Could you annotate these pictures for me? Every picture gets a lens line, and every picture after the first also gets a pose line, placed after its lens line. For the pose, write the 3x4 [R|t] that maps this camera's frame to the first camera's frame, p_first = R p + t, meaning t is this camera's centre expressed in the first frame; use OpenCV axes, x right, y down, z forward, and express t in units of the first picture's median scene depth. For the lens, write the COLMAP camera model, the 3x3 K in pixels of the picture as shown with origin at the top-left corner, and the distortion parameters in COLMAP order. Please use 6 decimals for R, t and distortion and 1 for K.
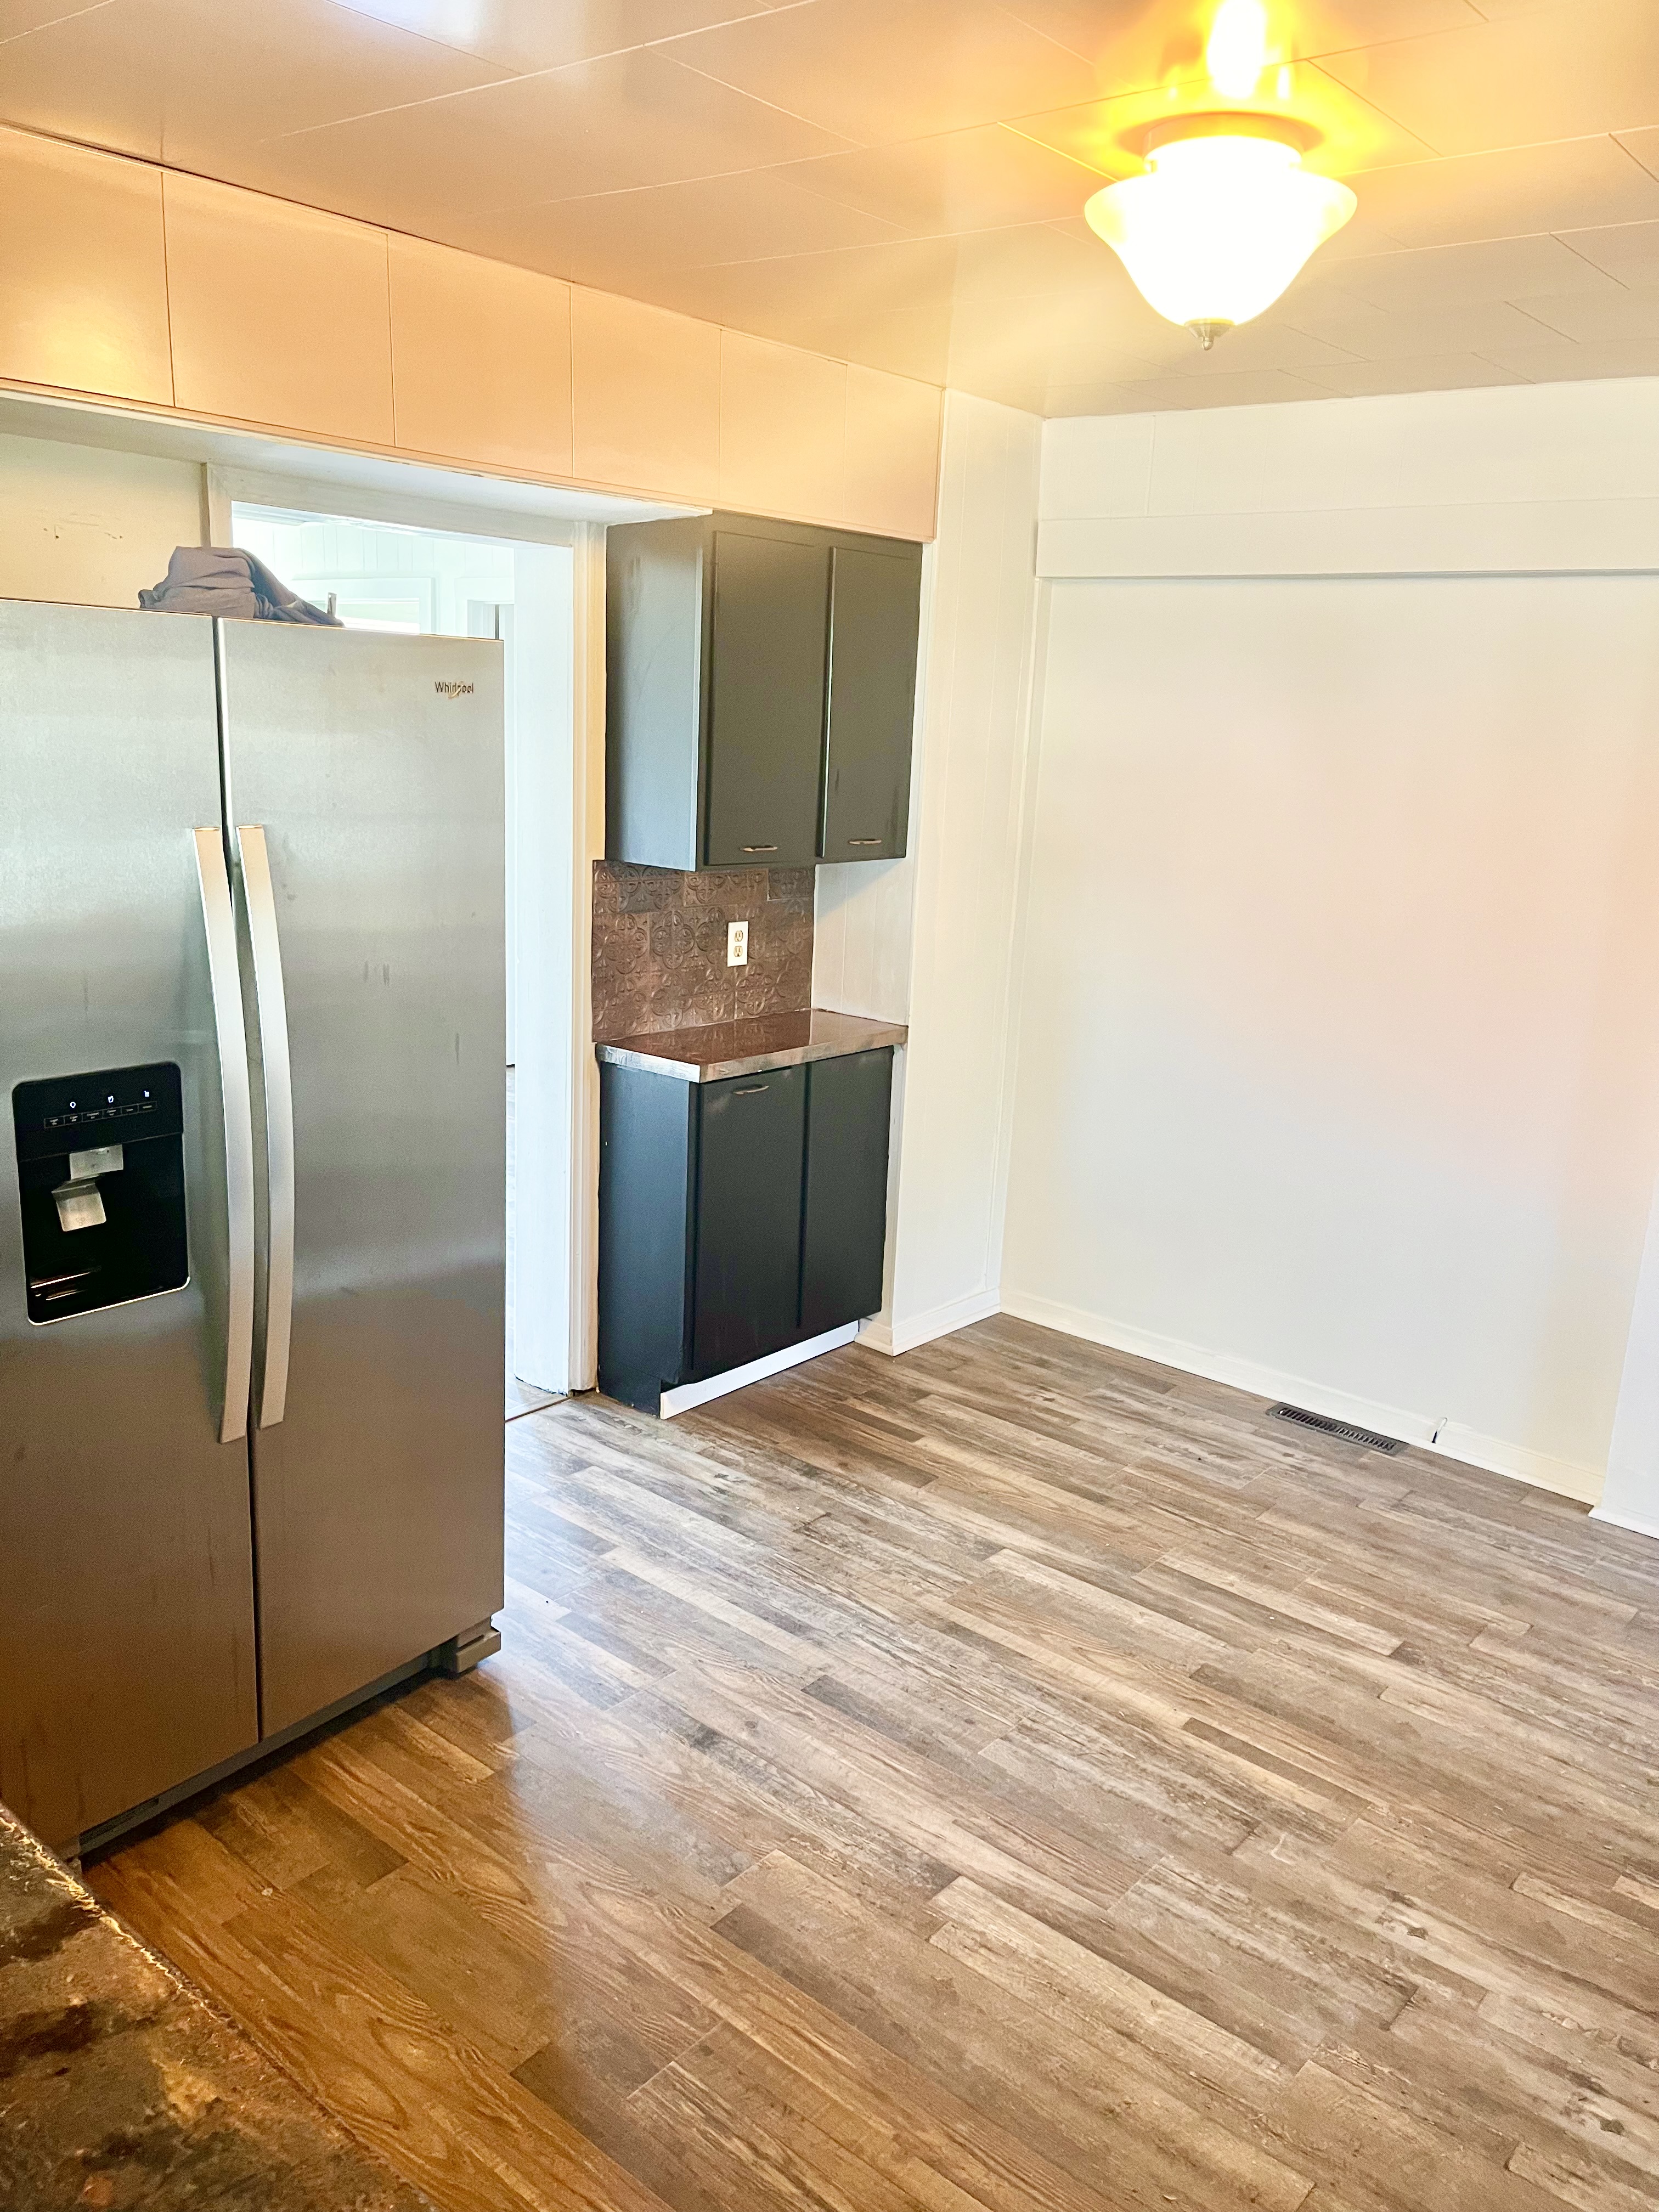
lens RADIAL K [[1696.1, 0, 819.0], [0, 1696.1, 1108.8], [0, 0, 1]] dist [0.061888, -0.072162]
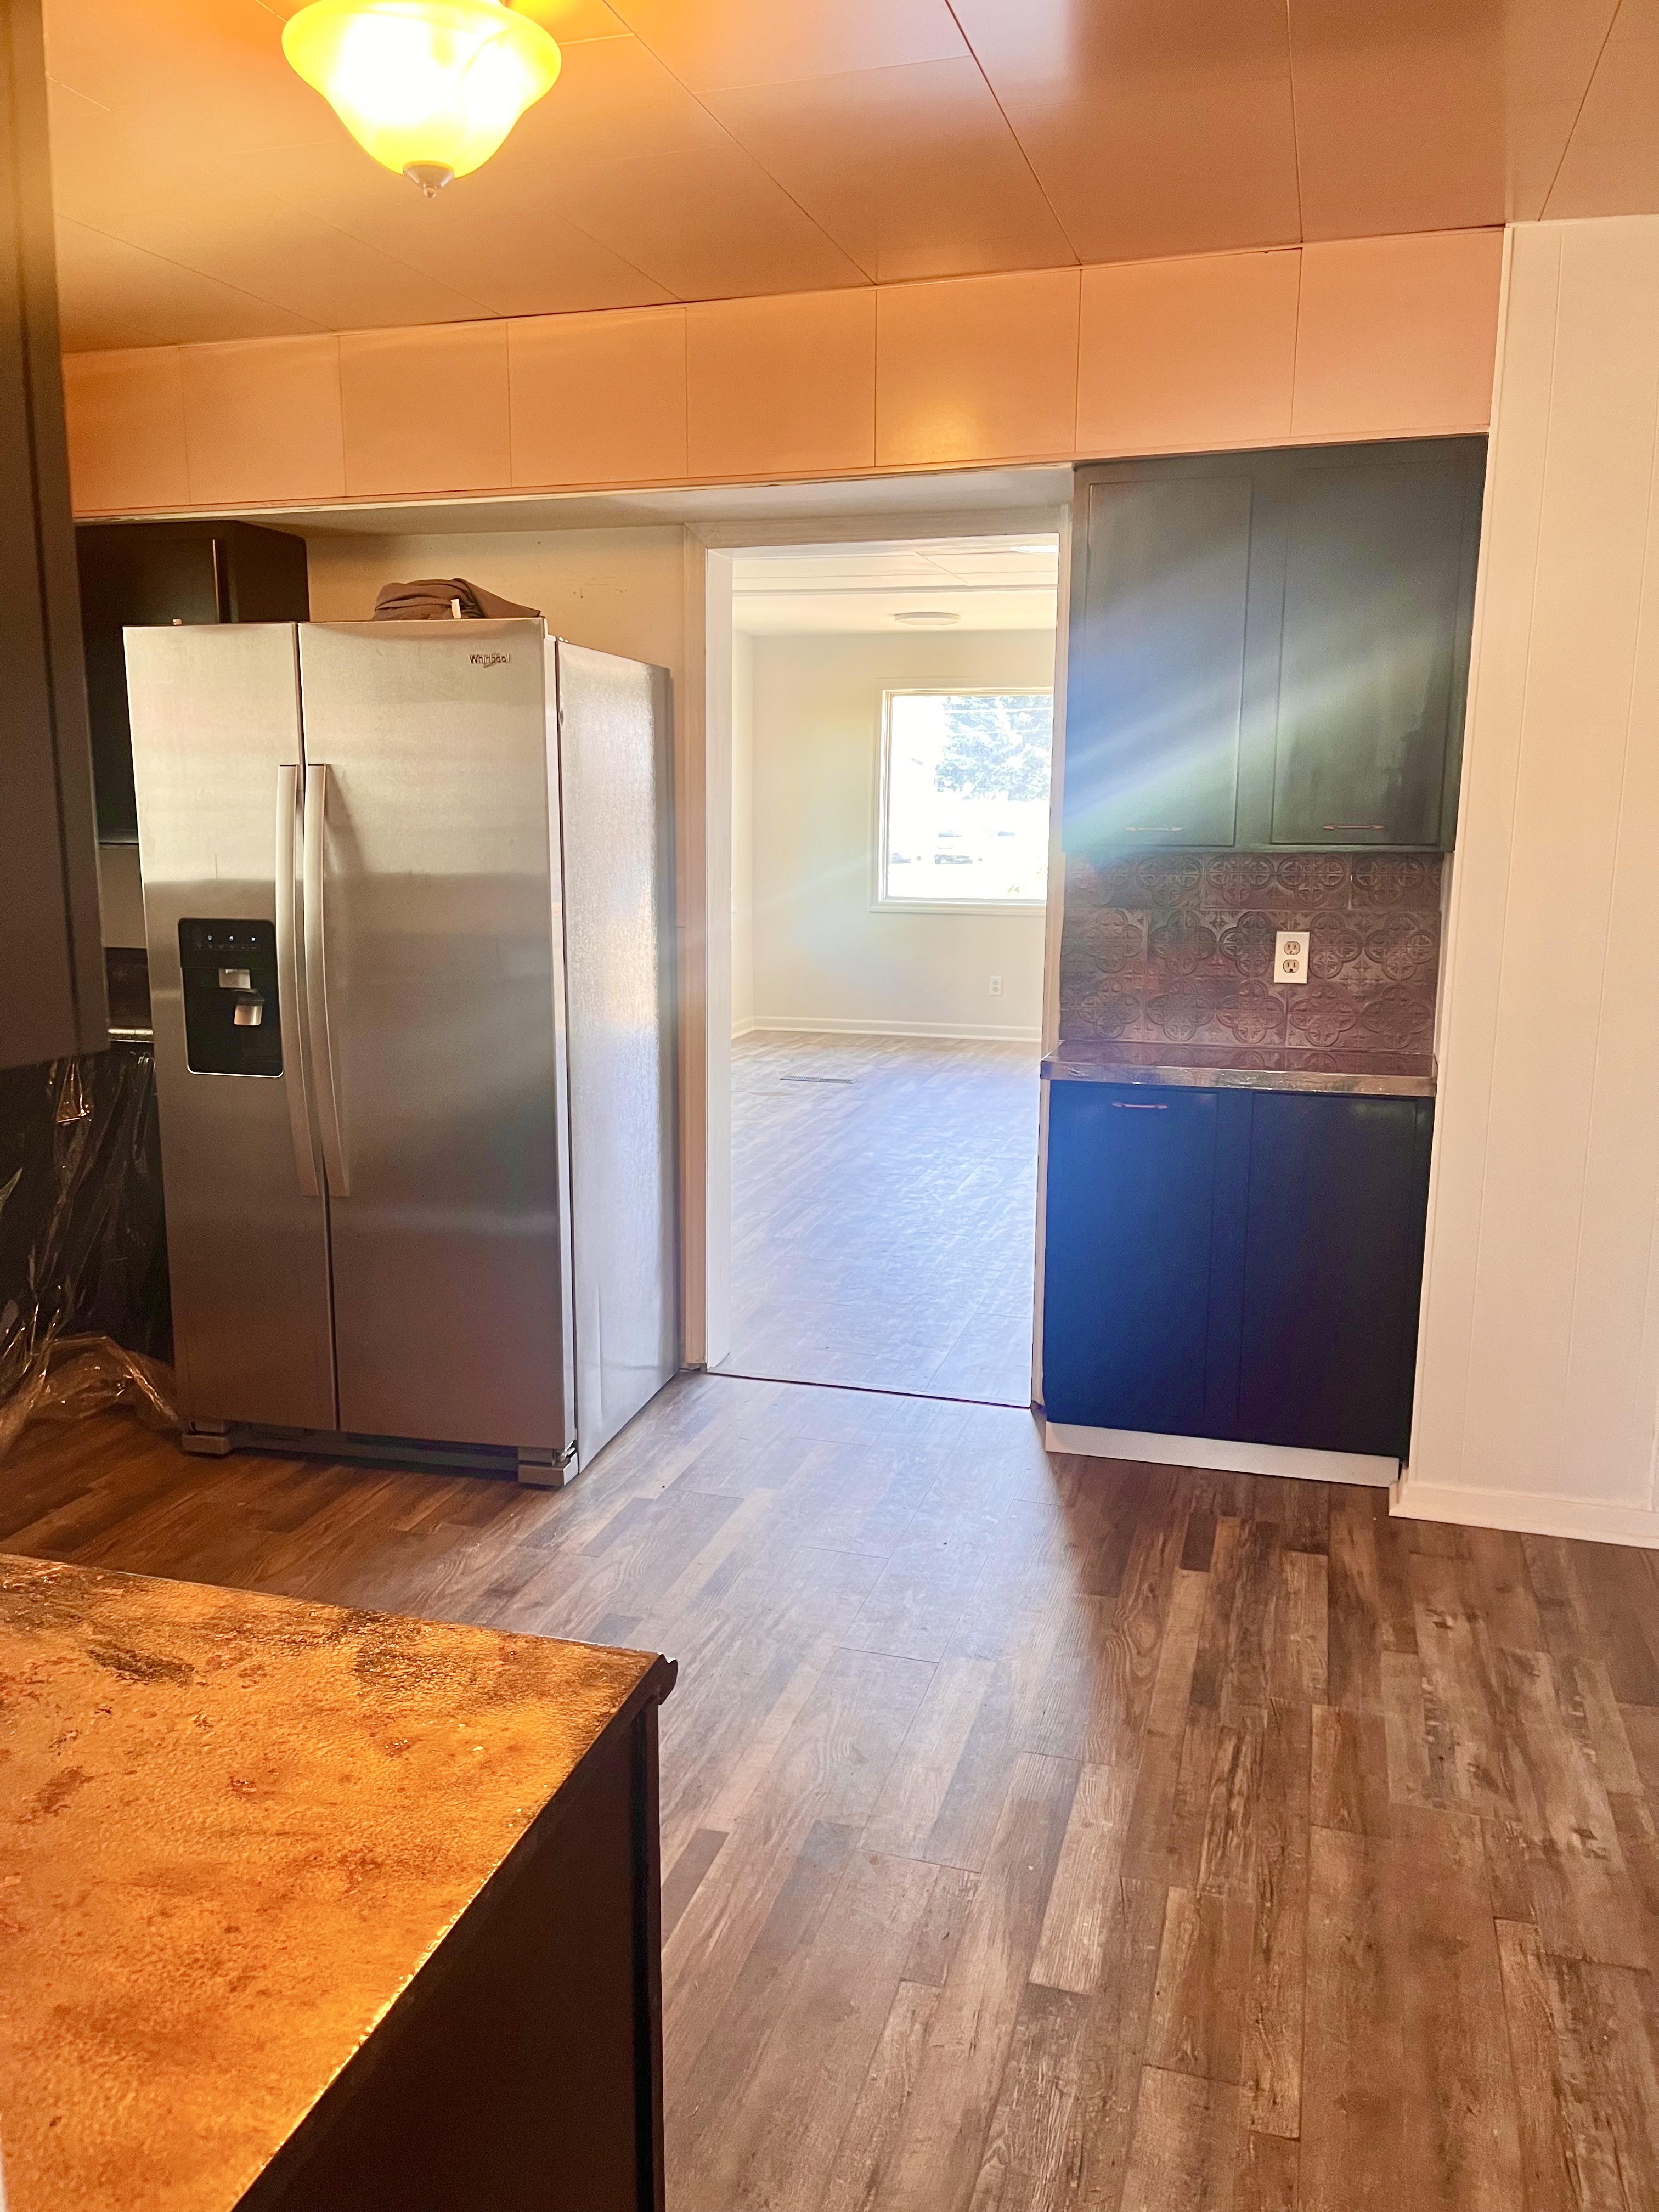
lens RADIAL K [[1696.1, 0, 817.2], [0, 1696.1, 1101.8], [0, 0, 1]] dist [0.061888, -0.072162]
pose [[0.386807, 0.110132, -0.915561, 0.686844], [-0.200022, 0.979226, 0.033284, -0.008364], [0.900206, 0.170258, 0.400800, 0.491307]]
